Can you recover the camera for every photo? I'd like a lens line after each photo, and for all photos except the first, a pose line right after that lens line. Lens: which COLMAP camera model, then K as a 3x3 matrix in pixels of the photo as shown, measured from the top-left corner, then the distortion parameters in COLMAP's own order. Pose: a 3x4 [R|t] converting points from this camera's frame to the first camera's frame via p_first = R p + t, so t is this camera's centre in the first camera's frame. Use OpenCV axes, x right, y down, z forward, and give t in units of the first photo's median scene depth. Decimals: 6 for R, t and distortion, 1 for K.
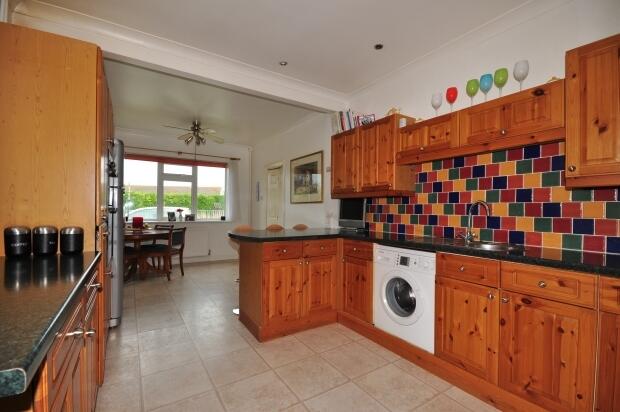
lens RADIAL K [[284.7, 0, 311.6], [0, 284.7, 208.6], [0, 0, 1]] dist [-0.006943, -0.000320]
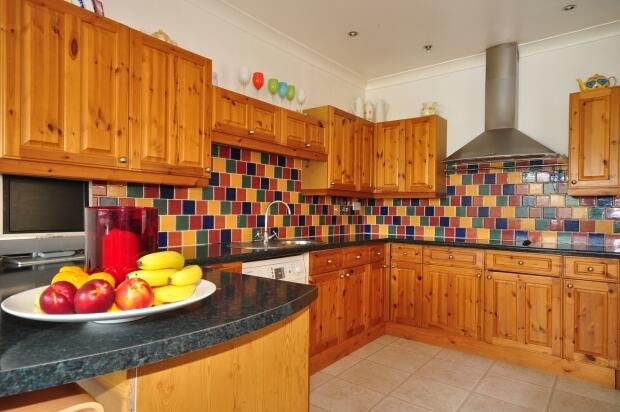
lens RADIAL K [[377.6, 0, 308.7], [0, 377.6, 209.5], [0, 0, 1]] dist [0.017789, 0.006915]
pose [[-0.327745, -0.007903, 0.944733, -0.626782], [-0.017520, 0.999844, 0.002286, -0.000051], [-0.944604, -0.015803, -0.327832, 1.119068]]
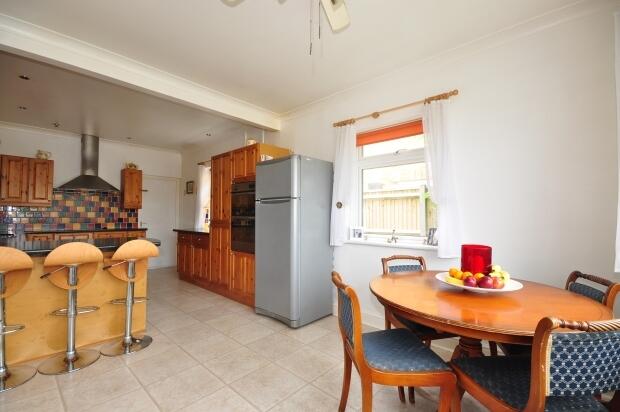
lens RADIAL K [[262.9, 0, 323.6], [0, 262.9, 210.9], [0, 0, 1]] dist [-0.027478, -0.003318]
pose [[-0.950432, -0.018387, -0.310388, -0.636550], [-0.012234, 0.999688, -0.021760, -0.008569], [0.310691, -0.016884, -0.950361, 2.355036]]
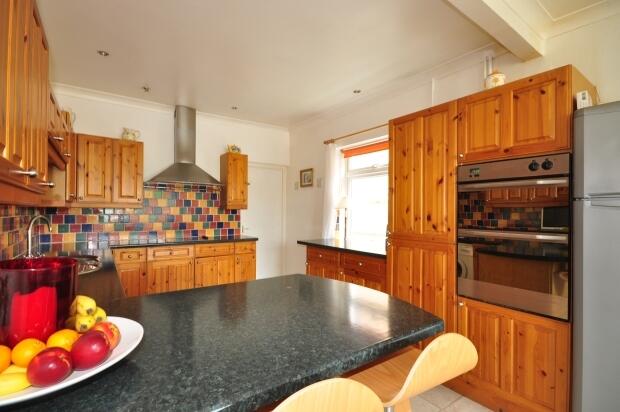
lens RADIAL K [[289.5, 0, 312.1], [0, 289.5, 211.2], [0, 0, 1]] dist [-0.022198, 0.001161]
pose [[-0.997355, -0.015720, -0.070960, -0.148453], [-0.015898, 0.999872, 0.001946, -0.050829], [0.070920, 0.003069, -0.997477, 1.601814]]
